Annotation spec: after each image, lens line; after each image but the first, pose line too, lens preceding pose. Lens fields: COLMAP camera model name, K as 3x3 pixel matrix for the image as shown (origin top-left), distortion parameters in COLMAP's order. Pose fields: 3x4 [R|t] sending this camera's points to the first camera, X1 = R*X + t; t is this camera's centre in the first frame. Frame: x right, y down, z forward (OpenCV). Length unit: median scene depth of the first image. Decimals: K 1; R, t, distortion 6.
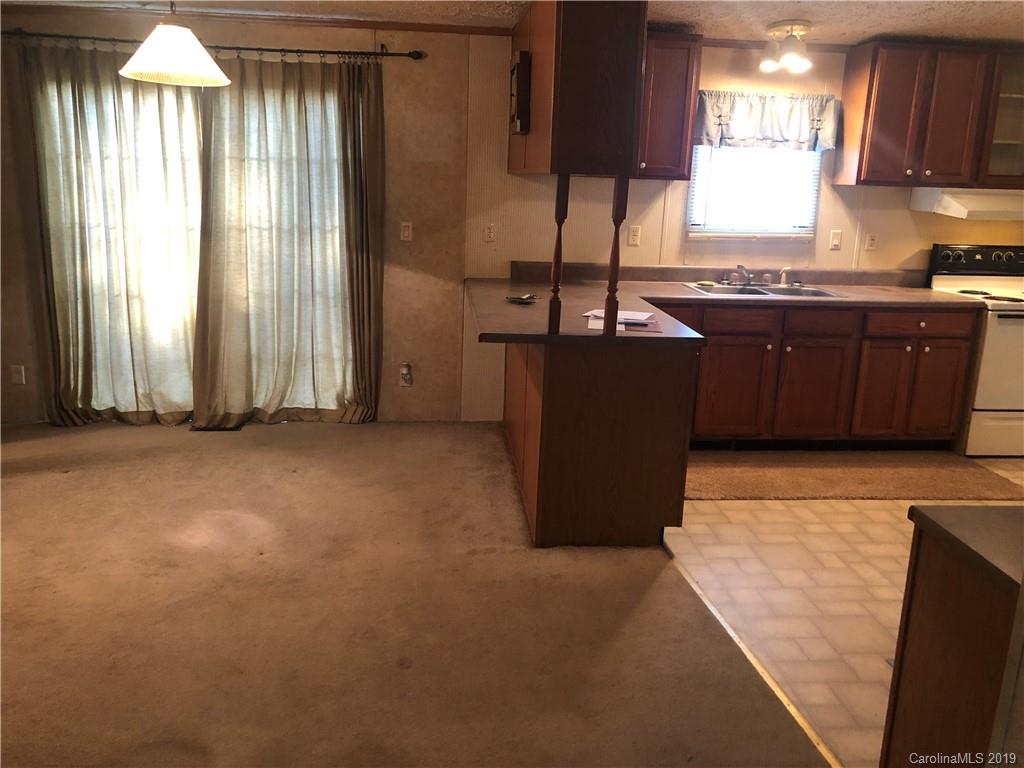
lens RADIAL K [[832.2, 0, 515.2], [0, 832.2, 388.2], [0, 0, 1]] dist [0.020657, -0.019837]
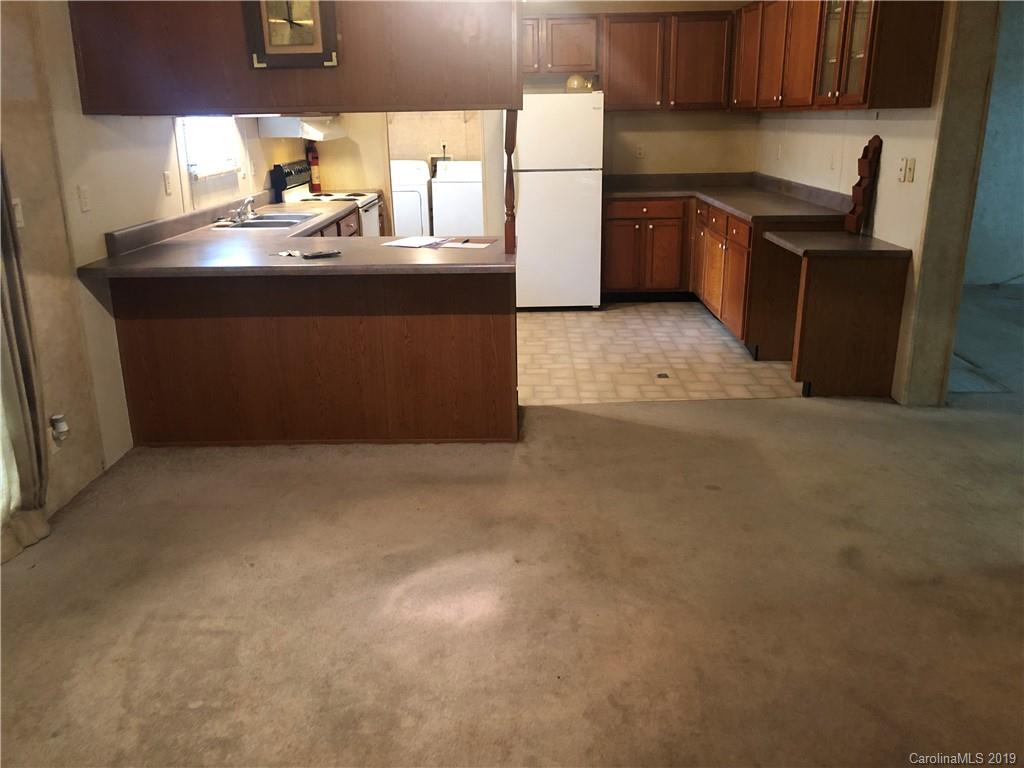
lens RADIAL K [[832.2, 0, 512.1], [0, 832.2, 381.3], [0, 0, 1]] dist [0.020657, -0.019837]
pose [[0.097914, -0.328769, 0.939321, -0.743224], [0.259162, 0.919714, 0.294891, -0.164010], [-0.960858, 0.214563, 0.175257, 0.570689]]
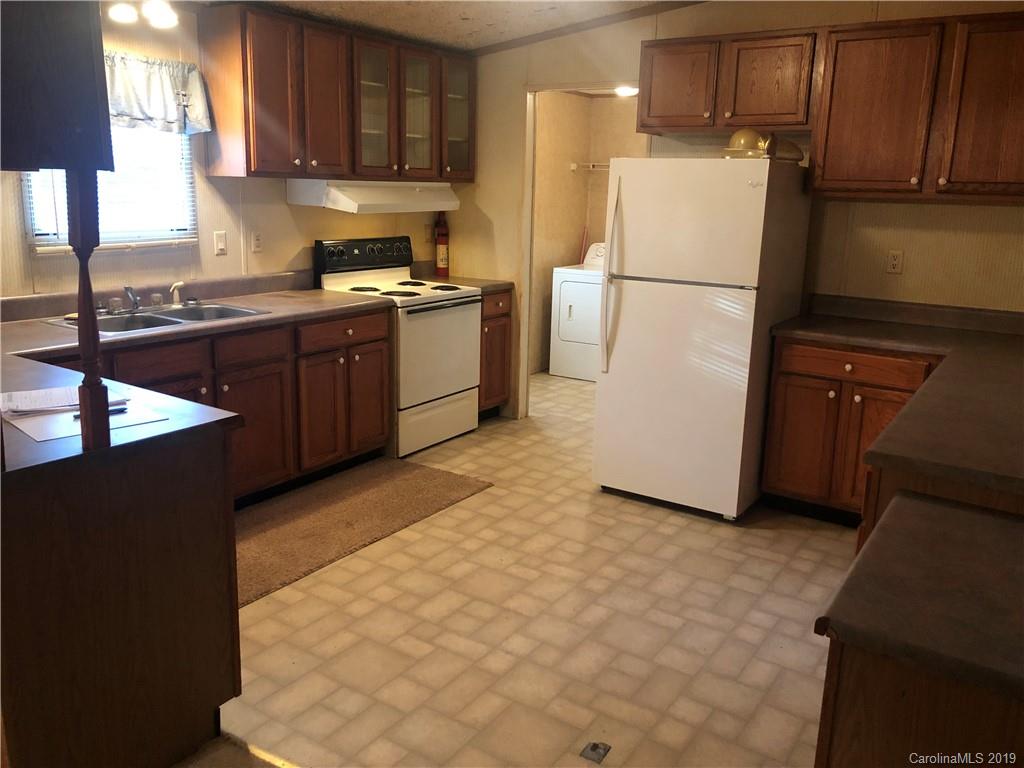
lens RADIAL K [[832.2, 0, 516.7], [0, 832.2, 376.4], [0, 0, 1]] dist [0.020657, -0.019837]
pose [[0.621518, -0.188004, 0.760506, -0.091149], [0.181373, 0.978933, 0.093775, -0.078362], [-0.762115, 0.079653, 0.642524, 0.277482]]
